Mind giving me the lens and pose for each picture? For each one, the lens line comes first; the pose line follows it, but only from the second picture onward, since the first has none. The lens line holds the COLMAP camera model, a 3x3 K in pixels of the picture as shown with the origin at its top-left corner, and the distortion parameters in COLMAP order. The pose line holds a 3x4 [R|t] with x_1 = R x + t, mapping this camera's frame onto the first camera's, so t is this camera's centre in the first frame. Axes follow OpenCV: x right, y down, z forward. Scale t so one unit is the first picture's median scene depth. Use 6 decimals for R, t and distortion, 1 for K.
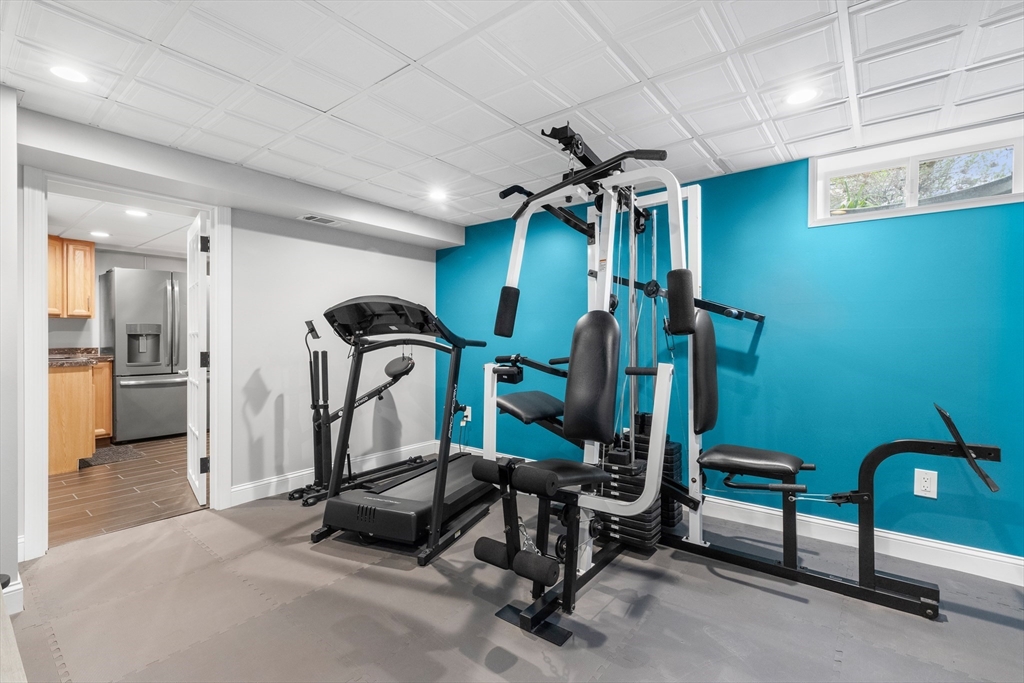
lens RADIAL K [[462.0, 0, 514.2], [0, 462.0, 335.2], [0, 0, 1]] dist [0.001321, 0.000123]
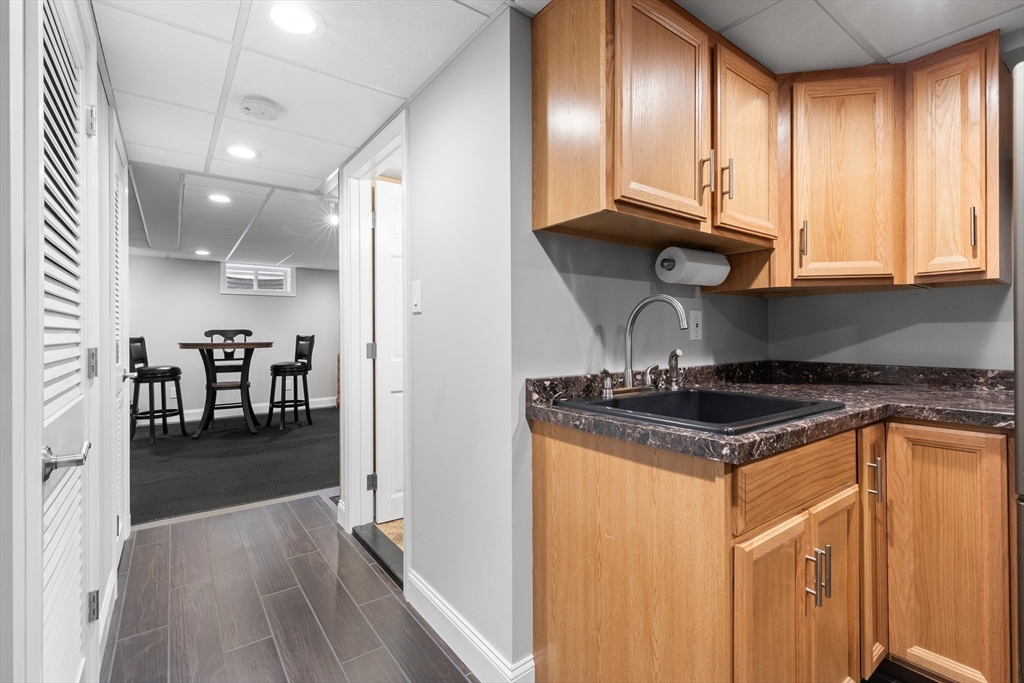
lens RADIAL K [[462.0, 0, 514.2], [0, 462.0, 335.2], [0, 0, 1]] dist [0.001321, 0.000123]
pose [[-0.261138, 0.002209, -0.965299, -0.554978], [0.001774, 0.999997, 0.001809, 0.000231], [0.965300, -0.001240, -0.261141, 0.809401]]
